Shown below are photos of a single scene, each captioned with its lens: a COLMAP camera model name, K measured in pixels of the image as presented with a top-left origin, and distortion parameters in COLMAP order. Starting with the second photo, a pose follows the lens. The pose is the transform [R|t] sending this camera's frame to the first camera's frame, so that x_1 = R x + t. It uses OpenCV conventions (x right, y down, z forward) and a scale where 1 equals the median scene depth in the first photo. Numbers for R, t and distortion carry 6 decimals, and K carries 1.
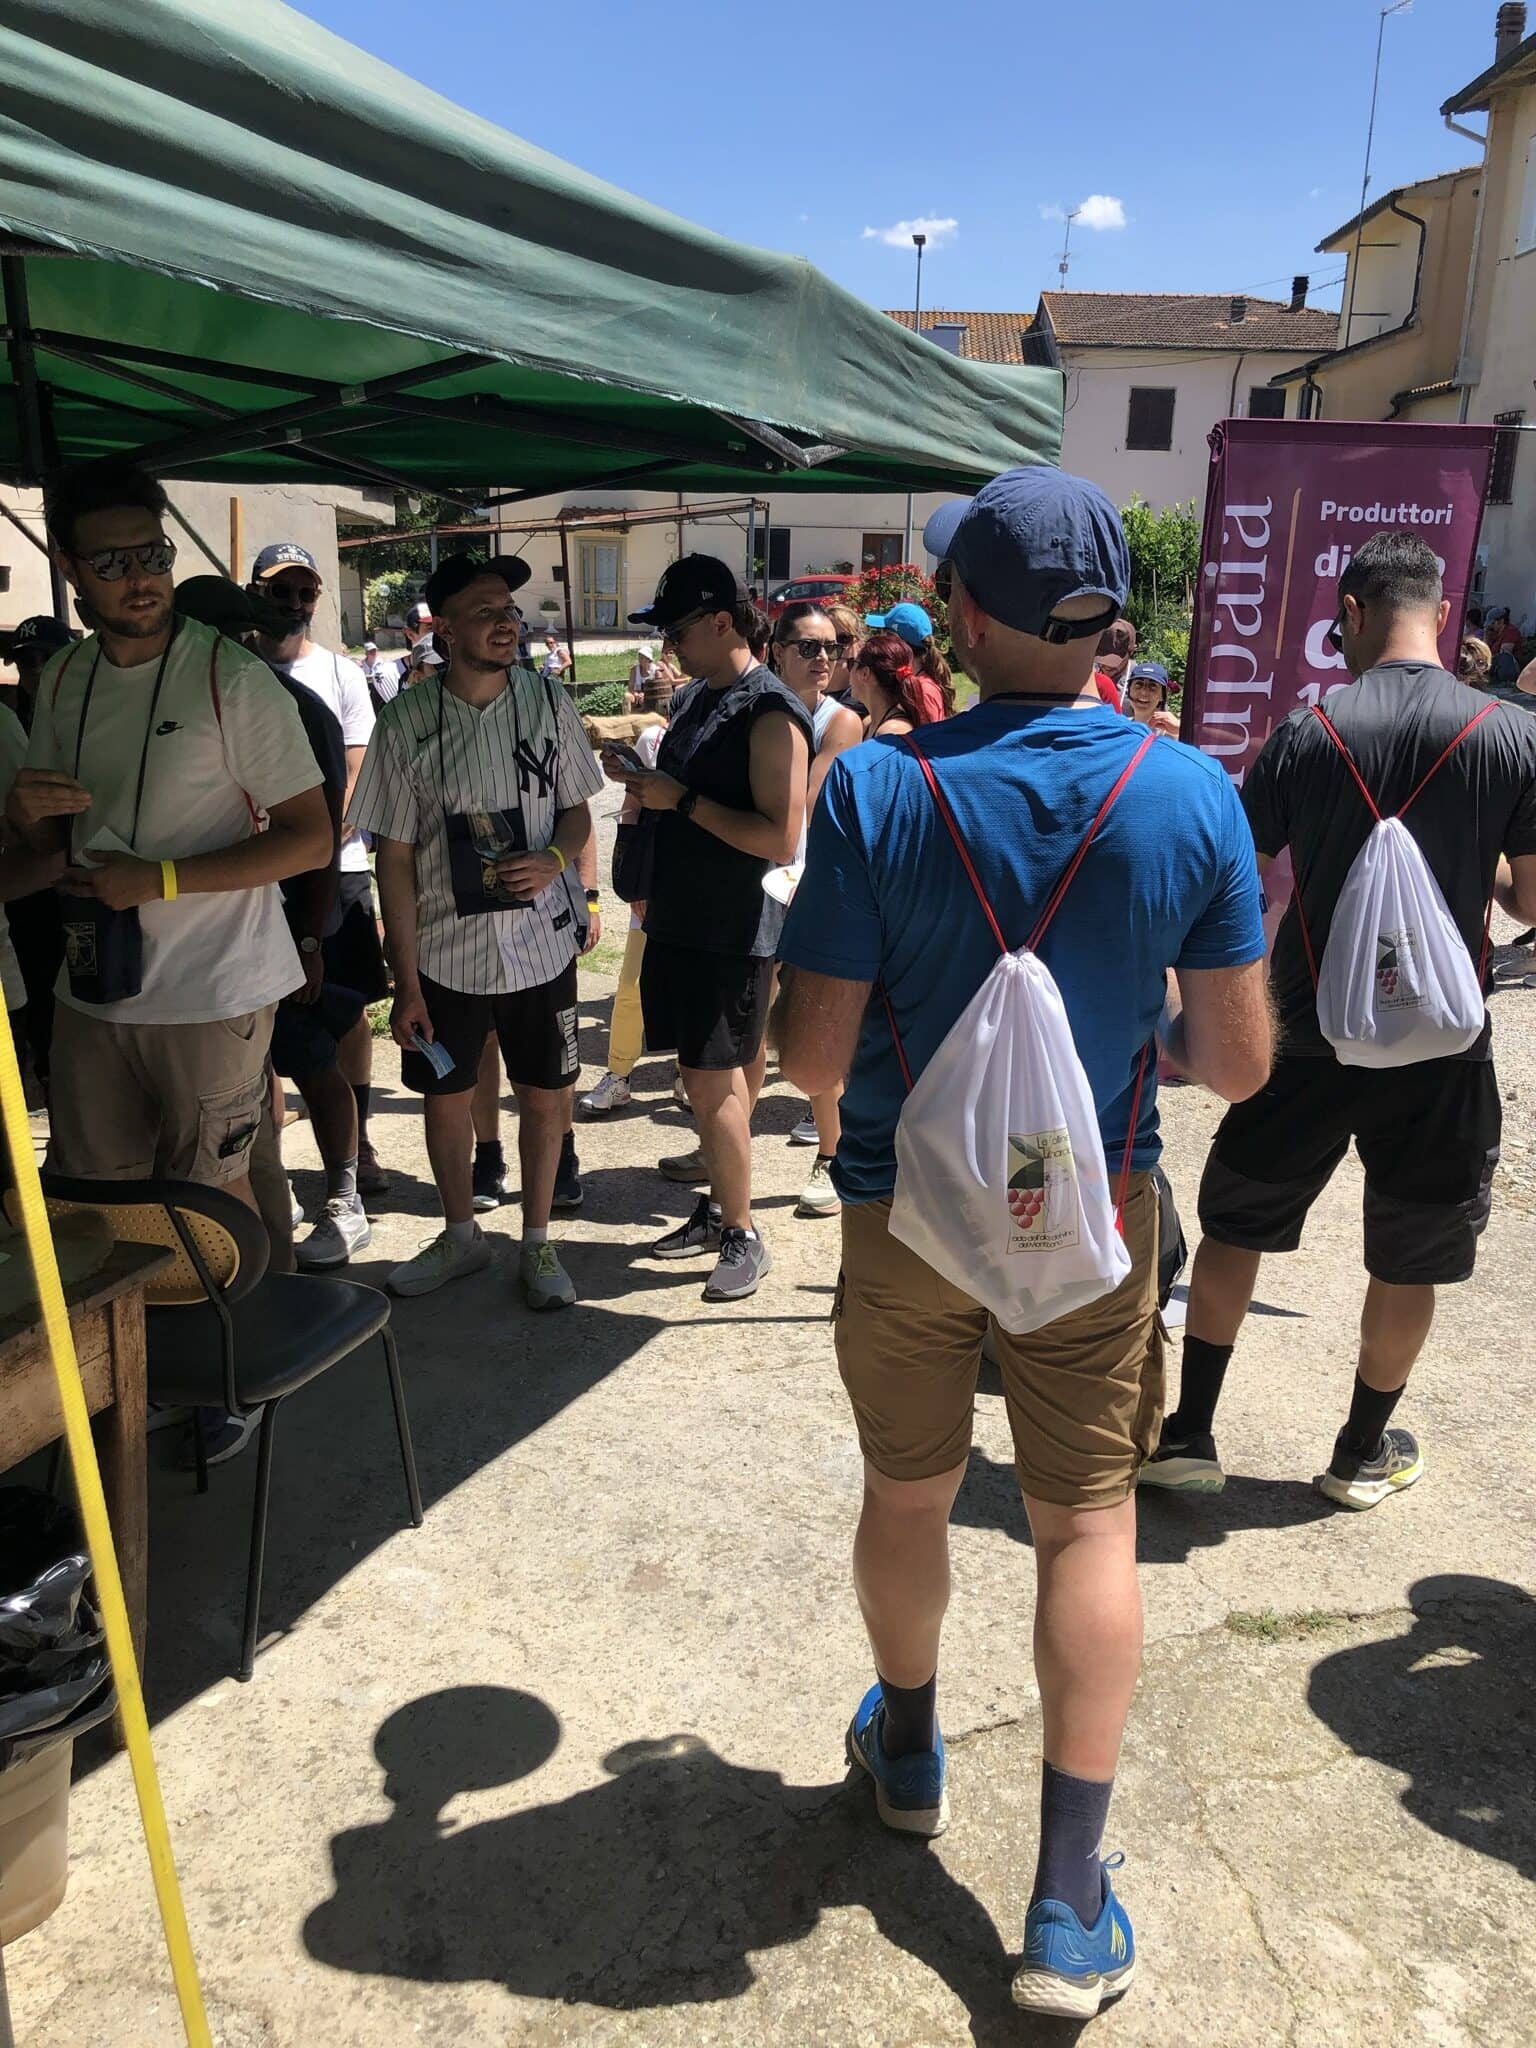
lens RADIAL K [[1688.4, 0, 771.1], [0, 1688.4, 1006.2], [0, 0, 1]] dist [0.006694, 0.019419]
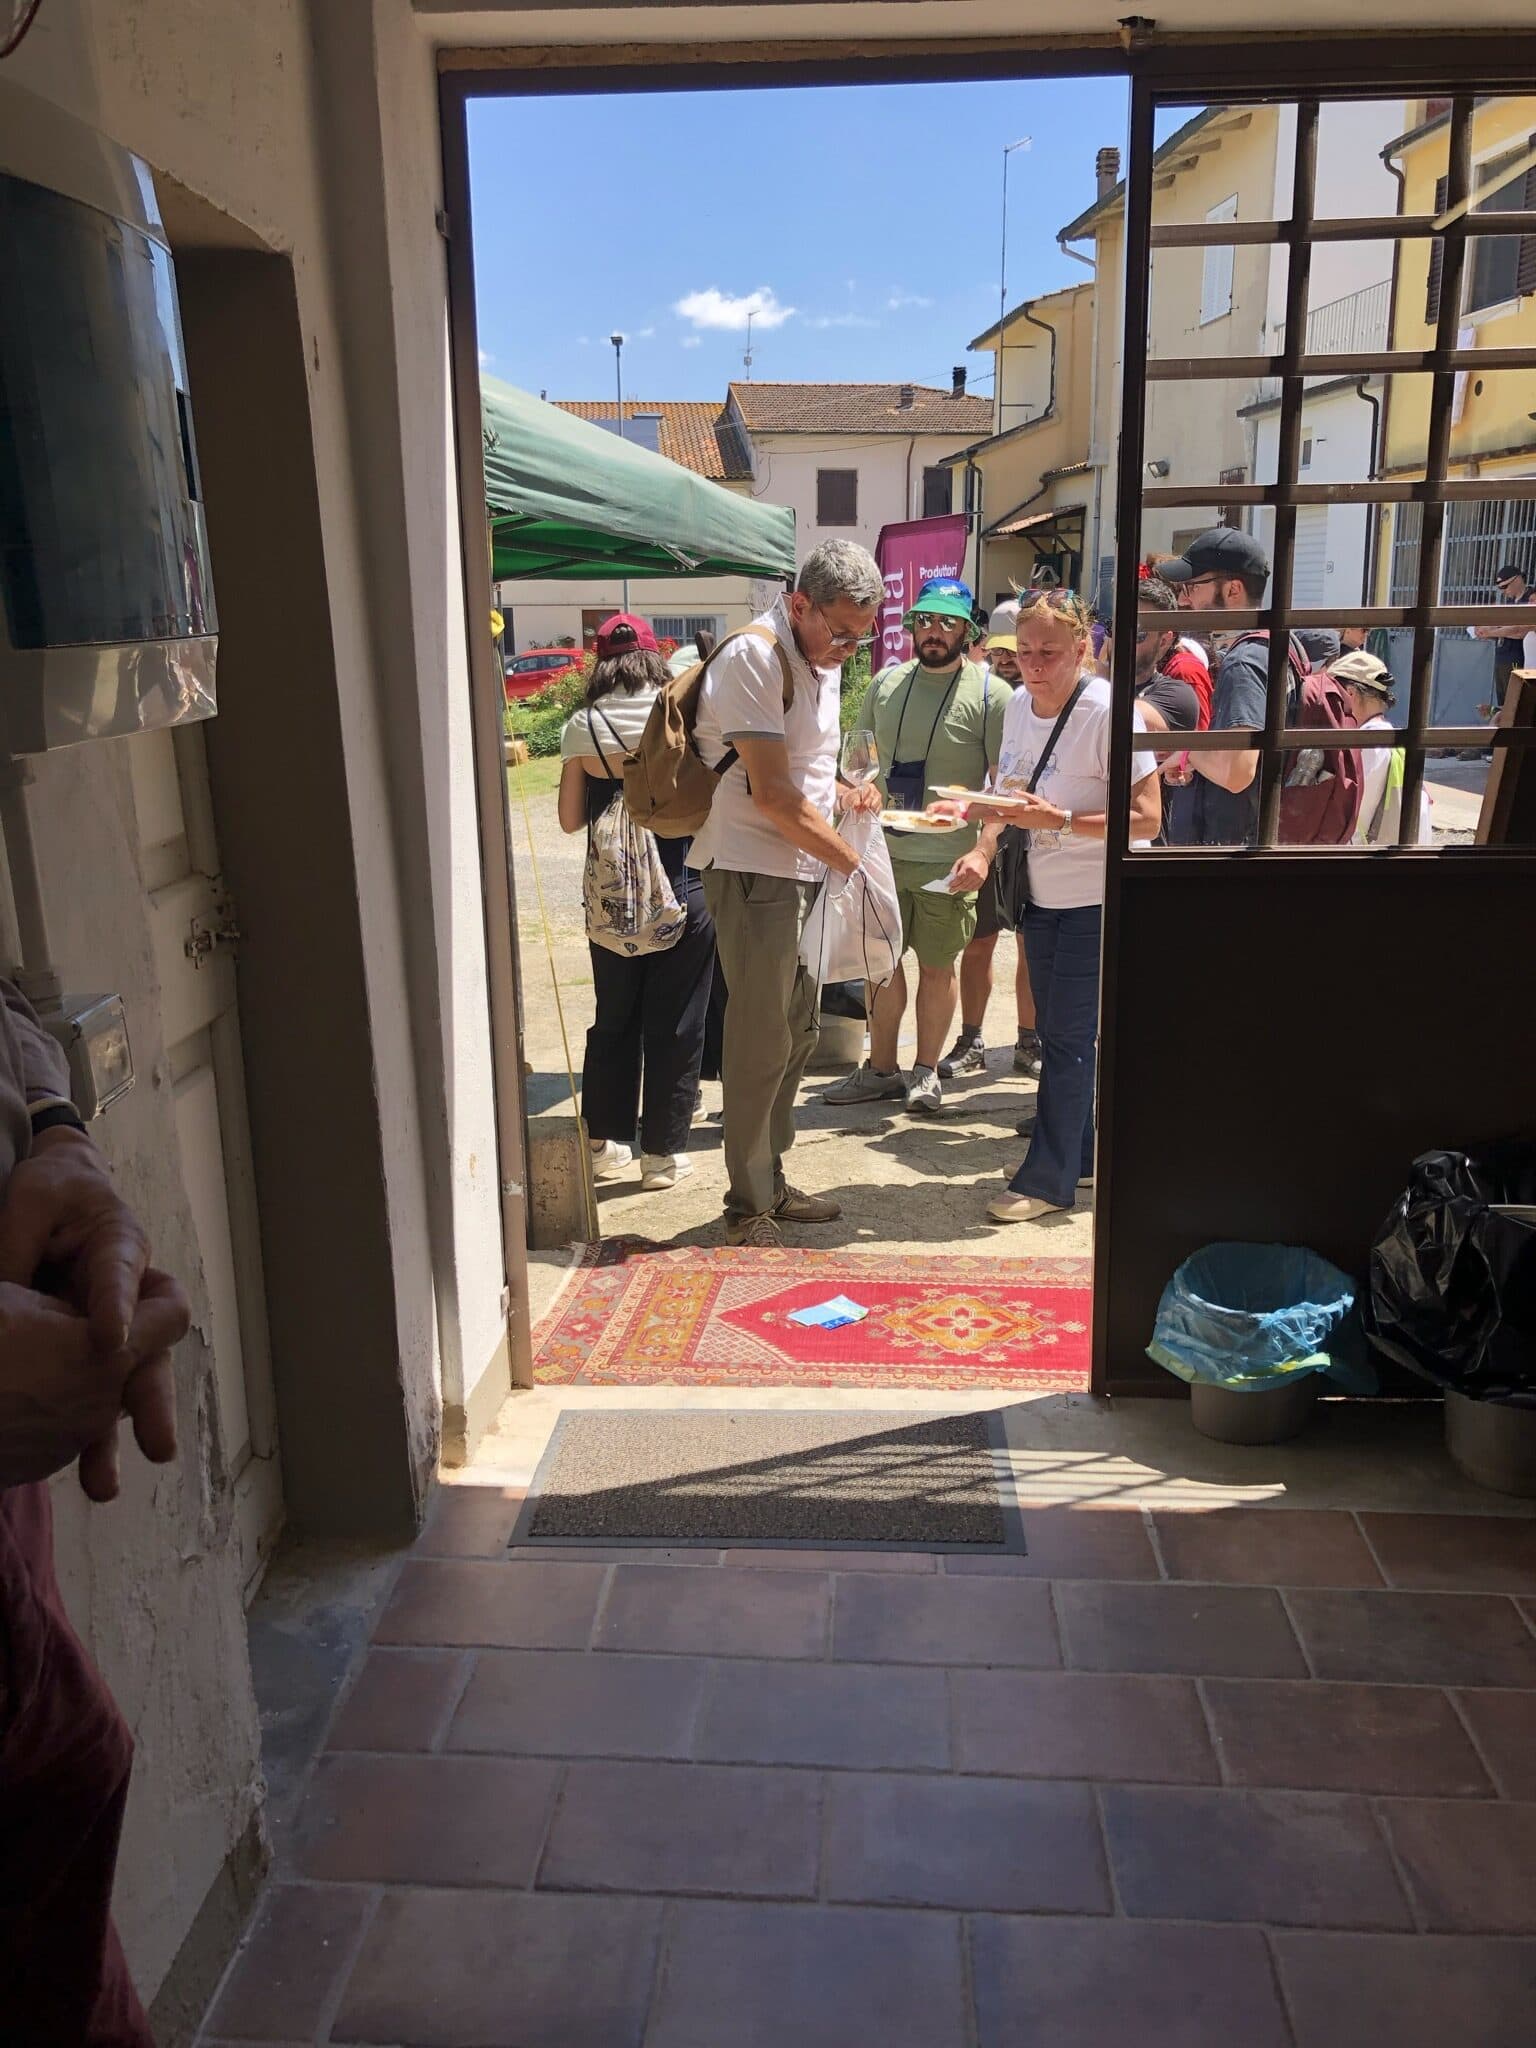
lens RADIAL K [[1688.4, 0, 770.3], [0, 1688.4, 1001.6], [0, 0, 1]] dist [0.006694, 0.019419]
pose [[0.985129, -0.071090, 0.156421, -0.016695], [0.077978, 0.996218, -0.038338, 0.022055], [-0.153104, 0.049966, 0.986946, -0.075206]]
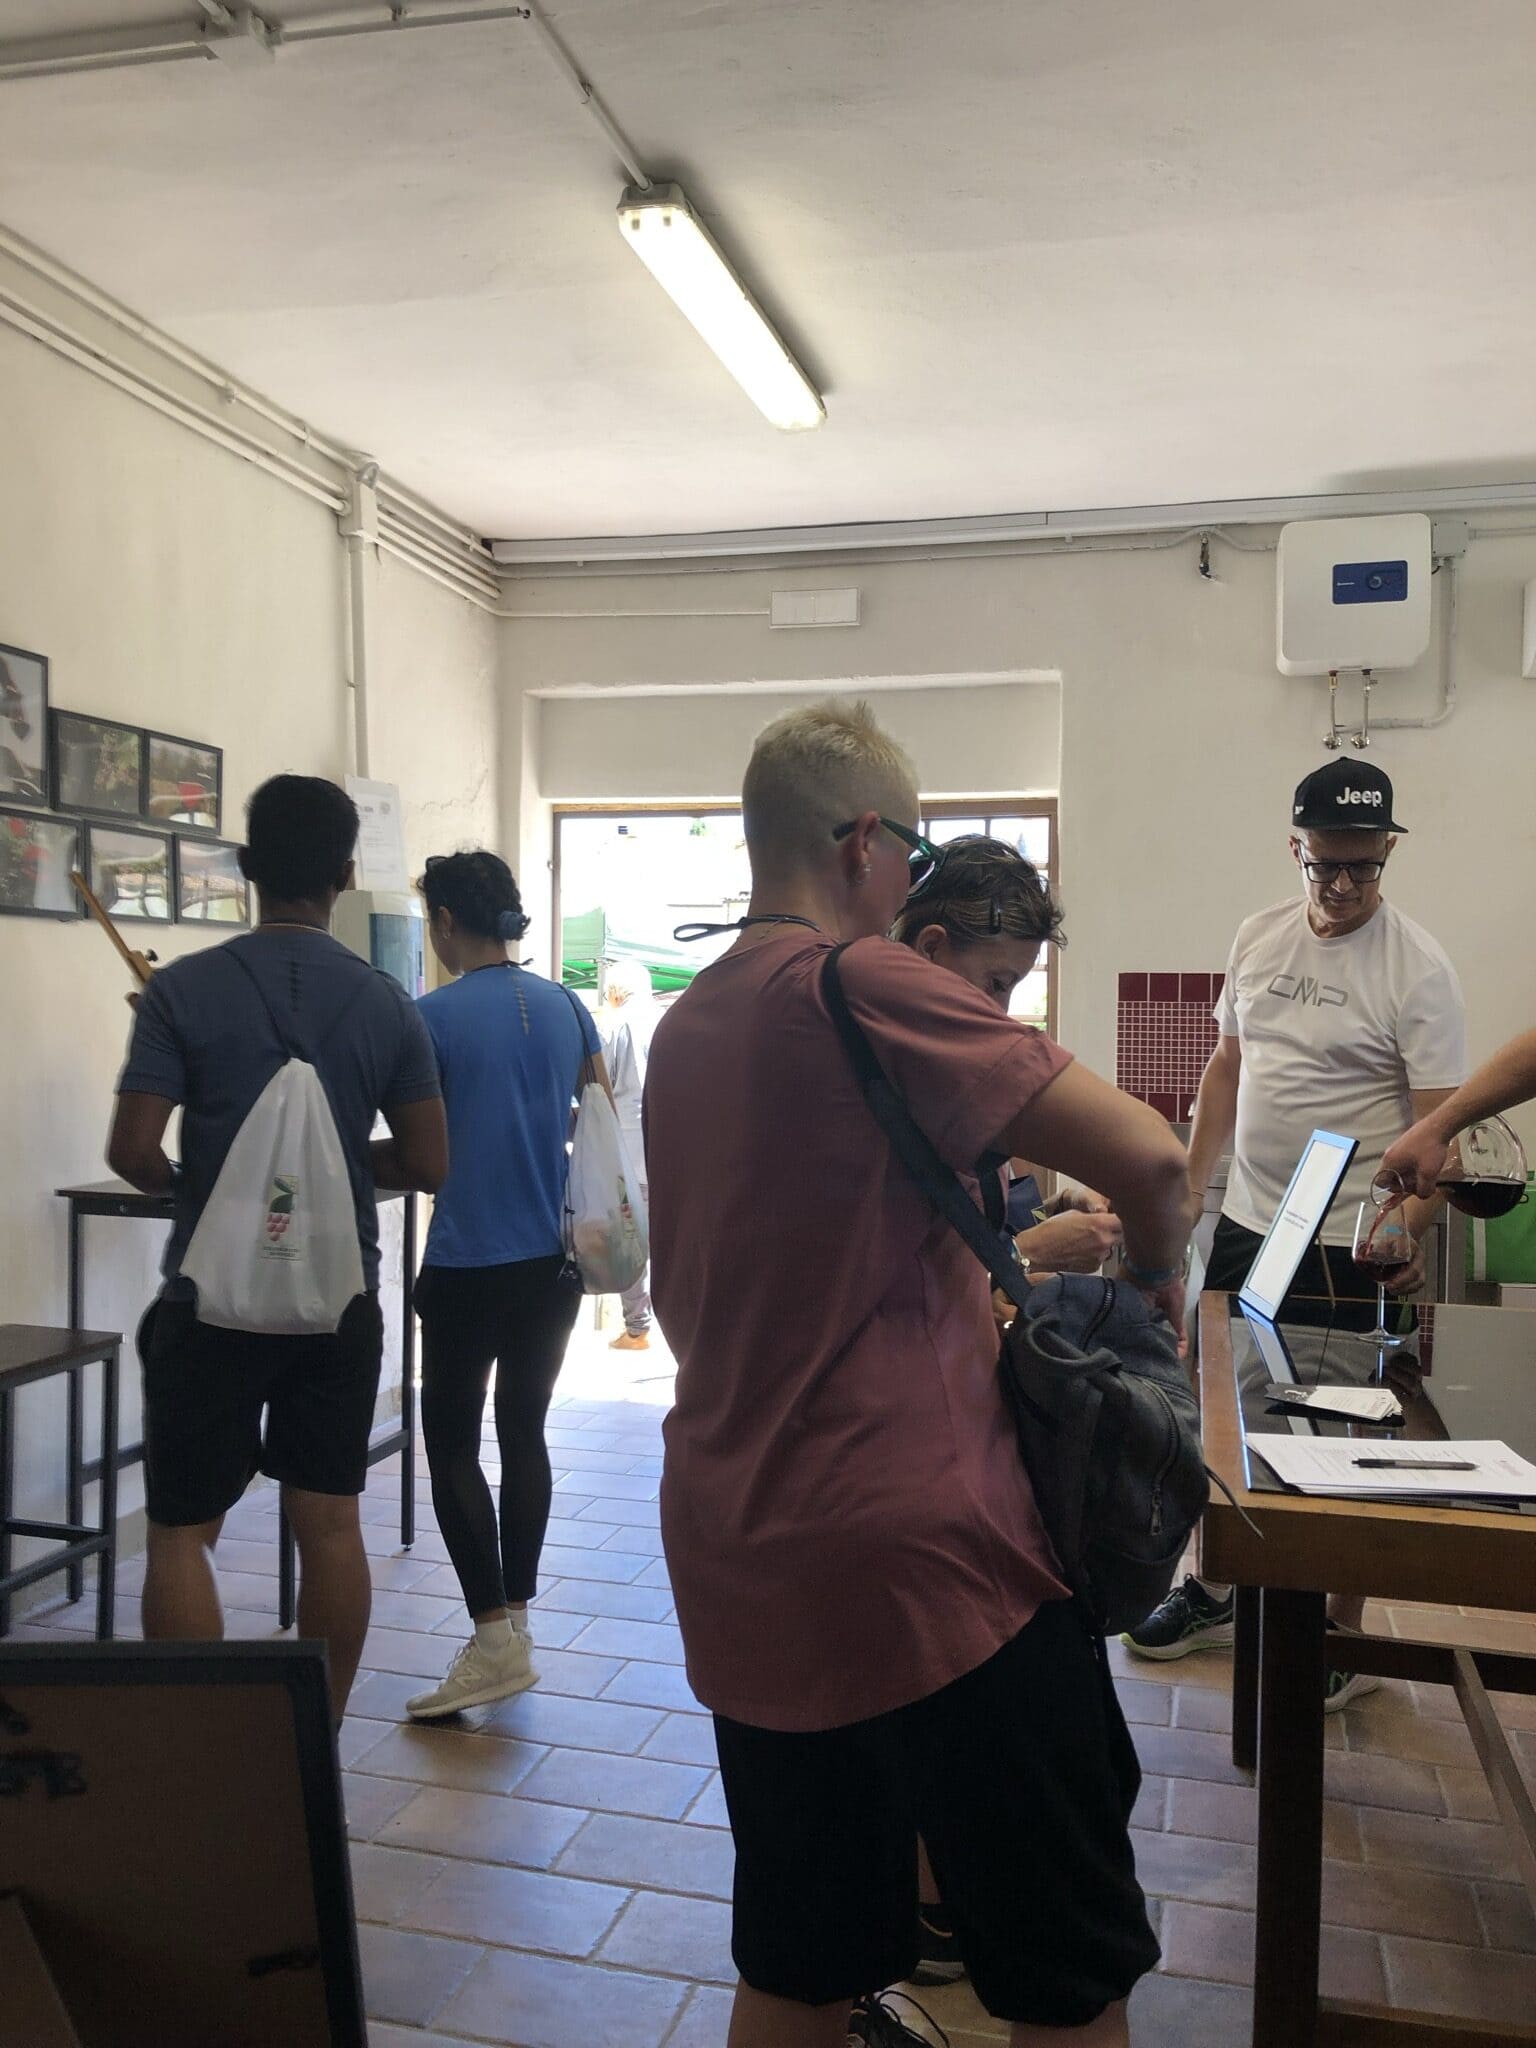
lens RADIAL K [[1688.4, 0, 761.0], [0, 1688.4, 1038.3], [0, 0, 1]] dist [0.006694, 0.019419]
pose [[0.999265, -0.010944, -0.036737, 0.011447], [0.001123, 0.966322, -0.257333, 0.050862], [0.038316, 0.257102, 0.965624, -0.173344]]
